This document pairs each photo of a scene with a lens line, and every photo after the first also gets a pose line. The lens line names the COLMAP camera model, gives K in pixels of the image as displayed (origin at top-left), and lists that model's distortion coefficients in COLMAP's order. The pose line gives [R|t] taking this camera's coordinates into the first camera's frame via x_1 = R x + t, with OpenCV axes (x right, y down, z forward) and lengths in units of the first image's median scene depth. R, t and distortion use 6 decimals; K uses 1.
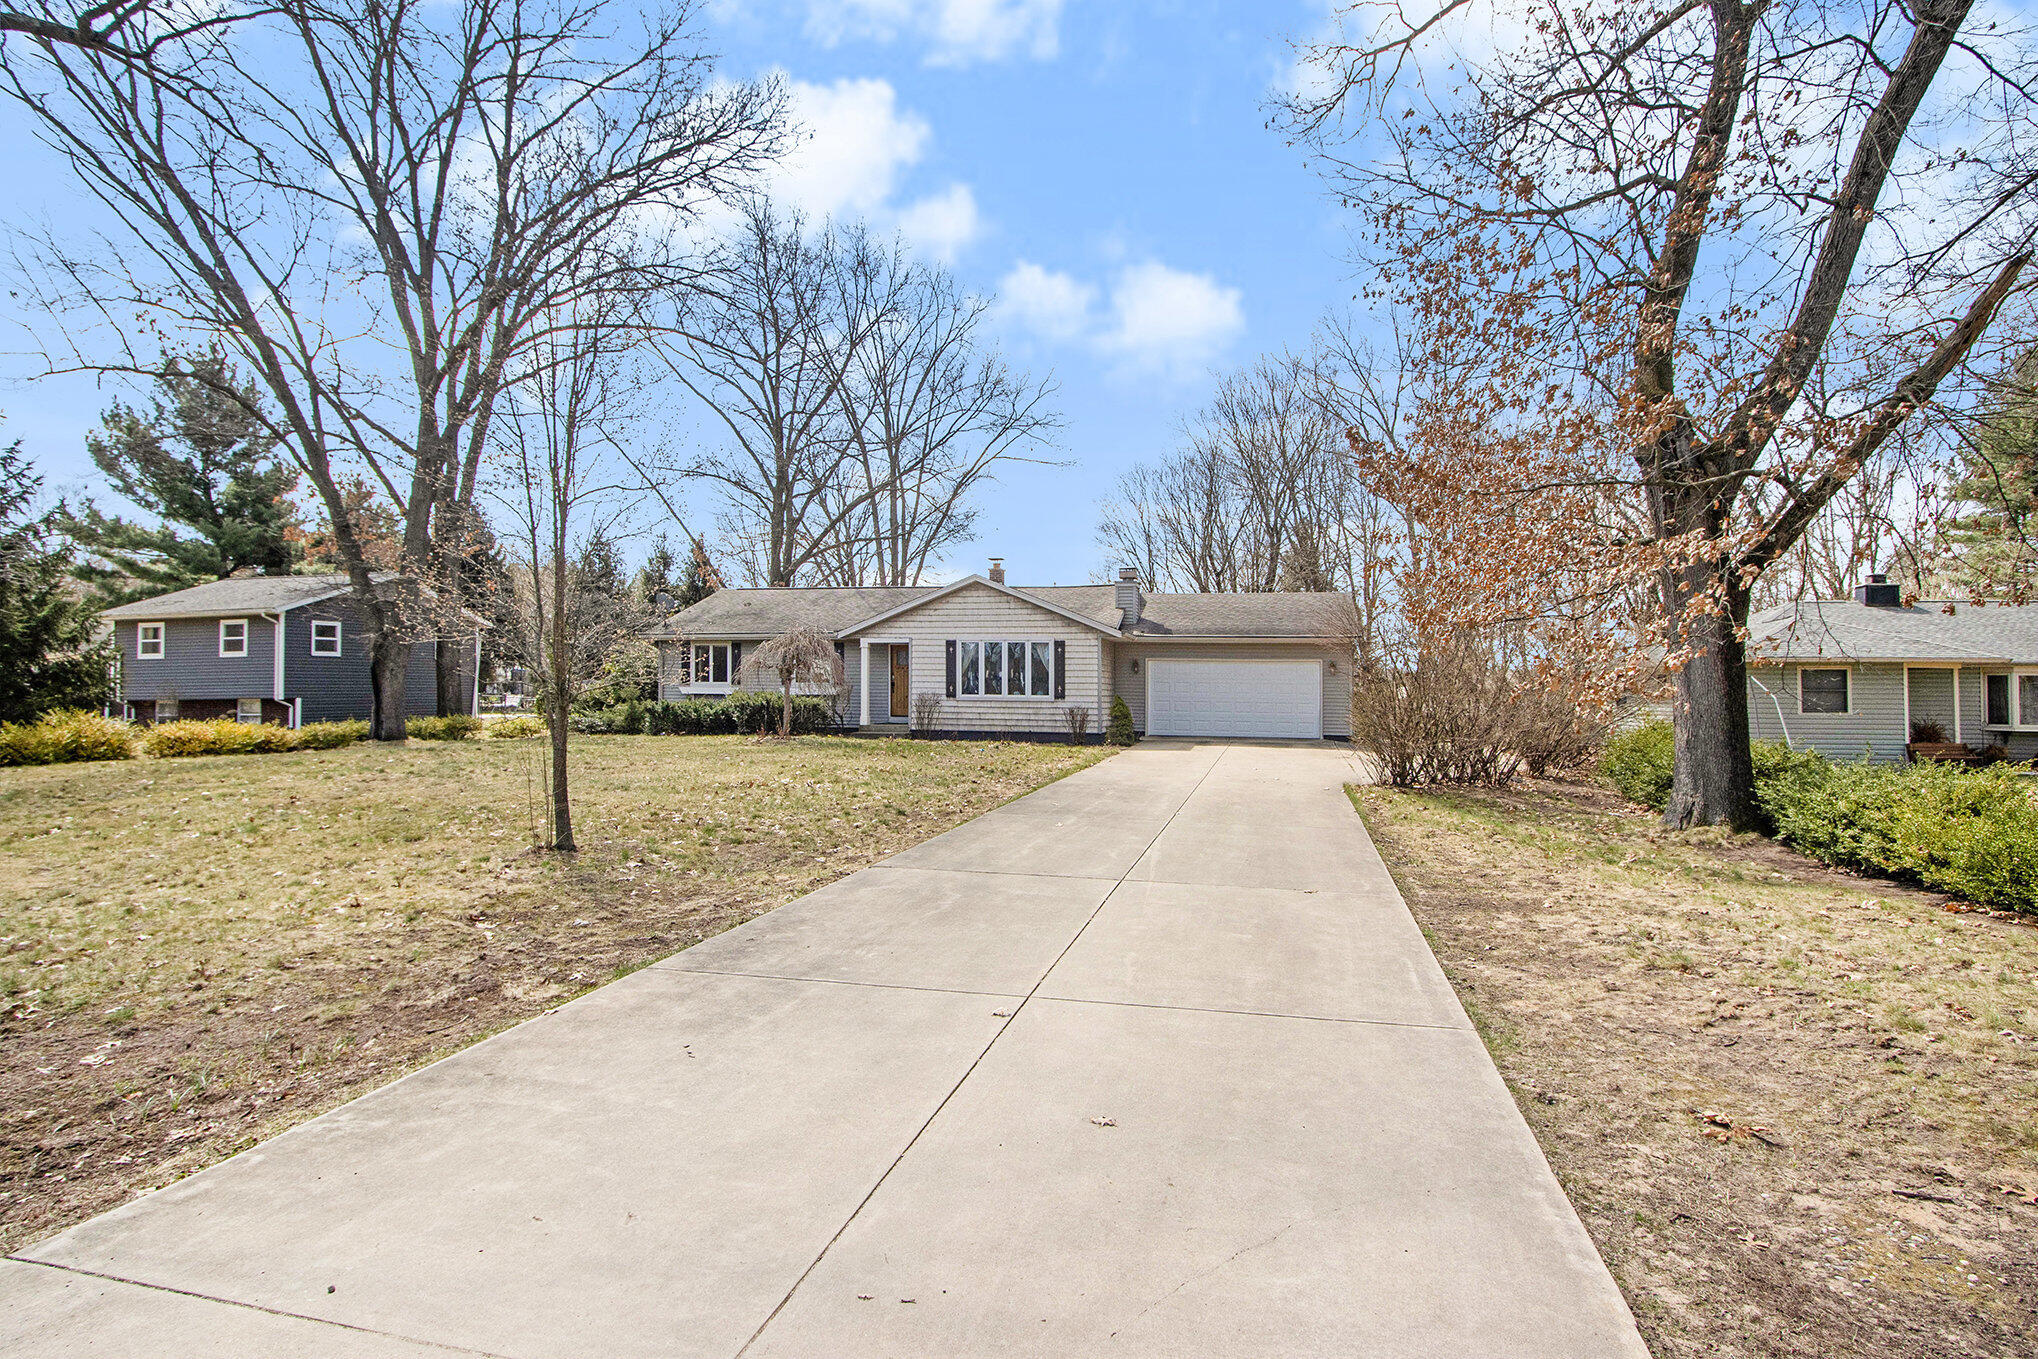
lens RADIAL K [[1048.4, 0, 1019.0], [0, 1048.4, 679.5], [0, 0, 1]] dist [-0.000415, -0.000021]
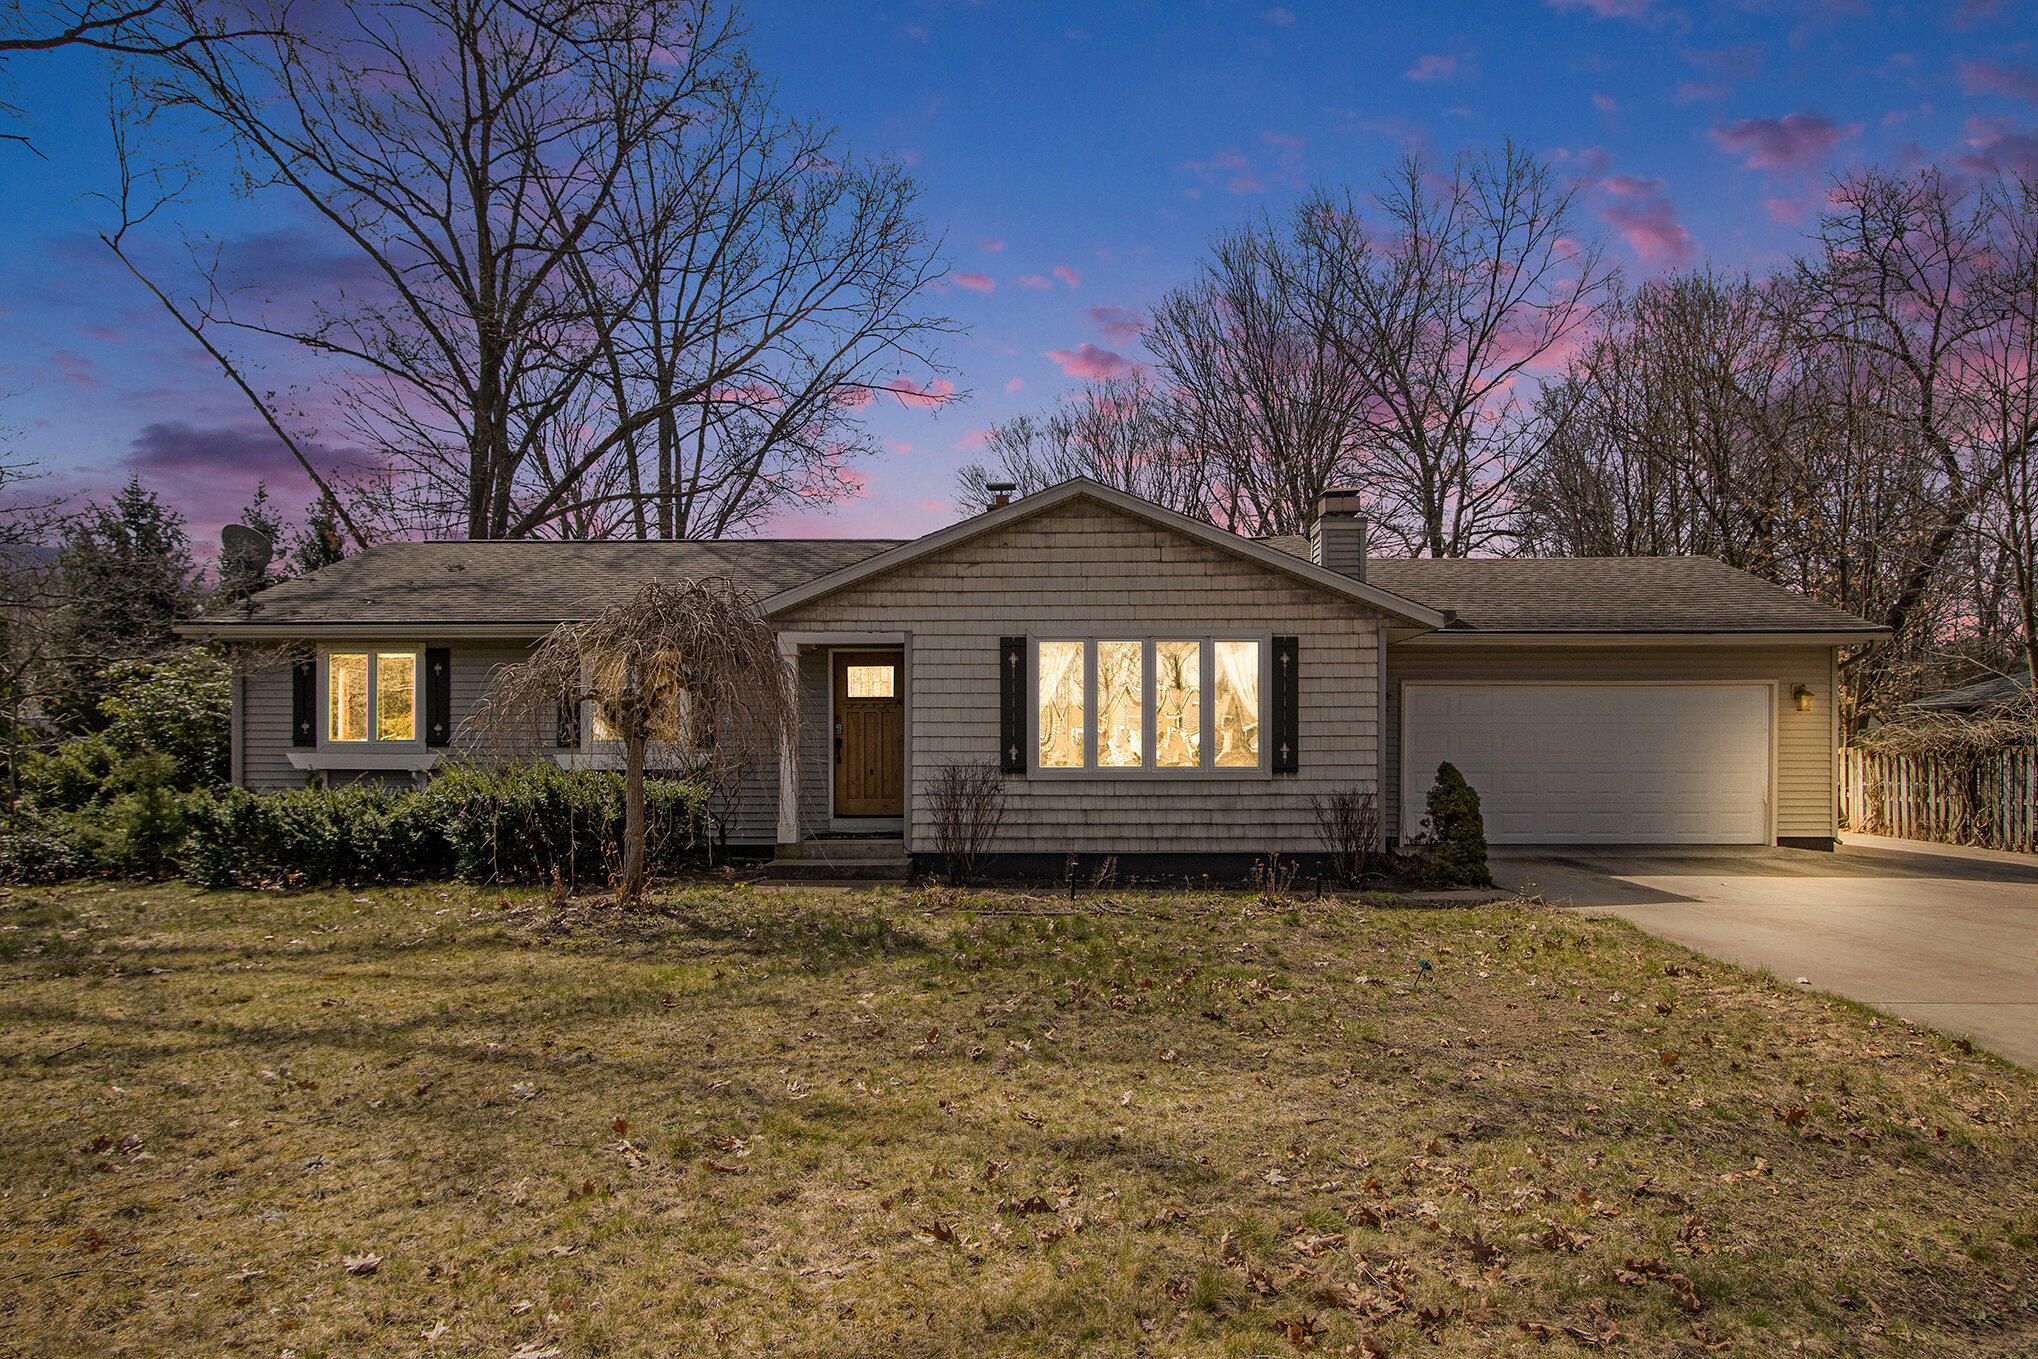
lens RADIAL K [[1223.5, 0, 1020.8], [0, 1223.5, 720.3], [0, 0, 1]] dist [0.032528, 0.000491]
pose [[0.976421, -0.007591, 0.215740, -0.157798], [0.008738, 0.999952, -0.004360, -0.002019], [-0.215696, 0.006143, 0.976441, 0.495478]]
